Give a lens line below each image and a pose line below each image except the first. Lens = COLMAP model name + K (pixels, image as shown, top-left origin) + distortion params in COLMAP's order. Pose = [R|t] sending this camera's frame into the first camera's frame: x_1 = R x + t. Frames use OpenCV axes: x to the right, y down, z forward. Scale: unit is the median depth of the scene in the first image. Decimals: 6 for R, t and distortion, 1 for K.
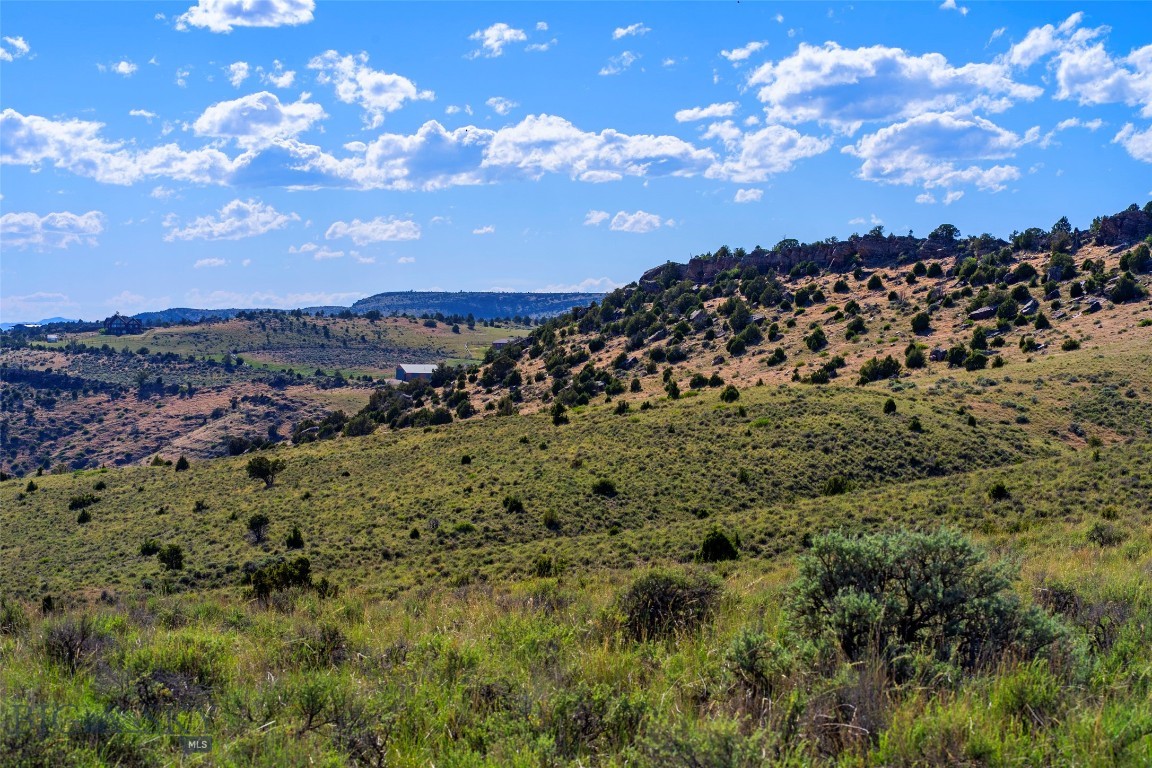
lens RADIAL K [[2631.3, 0, 587.2], [0, 2631.3, 358.0], [0, 0, 1]] dist [-0.024094, 0.000000]
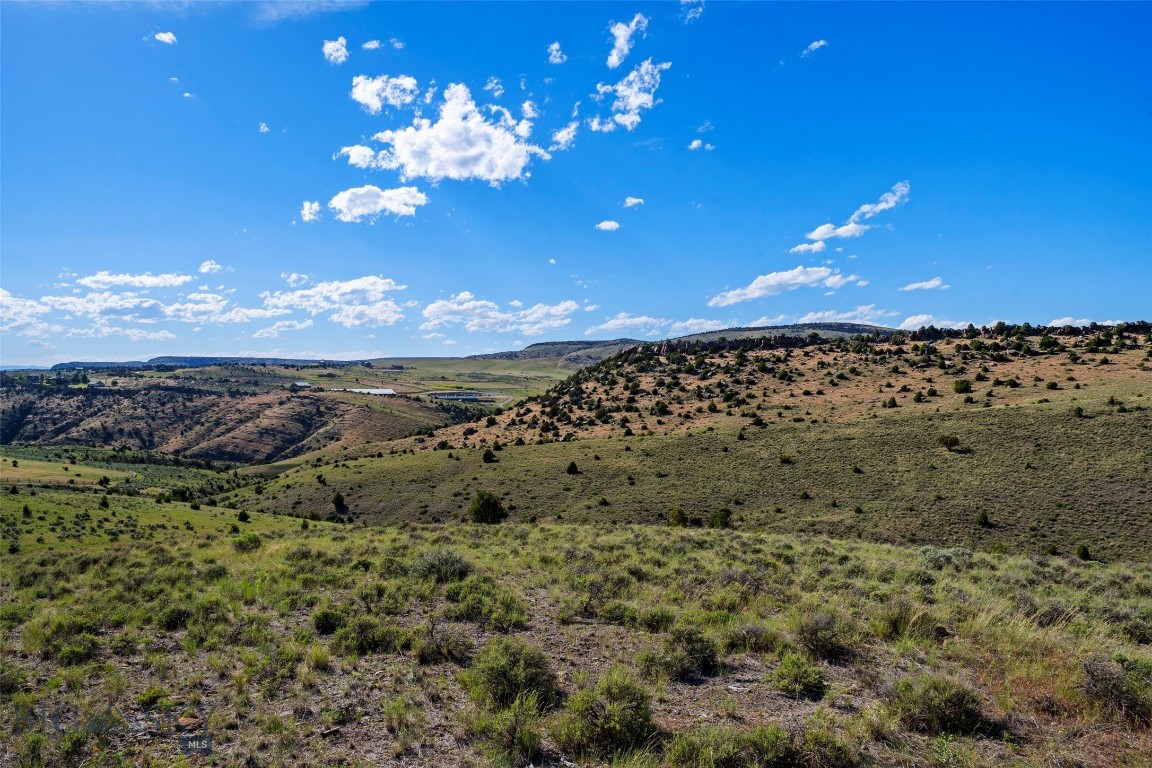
lens RADIAL K [[760.8, 0, 575.4], [0, 760.8, 393.3], [0, 0, 1]] dist [-0.008193, 0.003683]
pose [[0.897996, -0.008665, 0.439918, -0.184391], [0.002526, 0.999891, 0.014539, 0.001817], [-0.439996, -0.011945, 0.897920, 0.191067]]
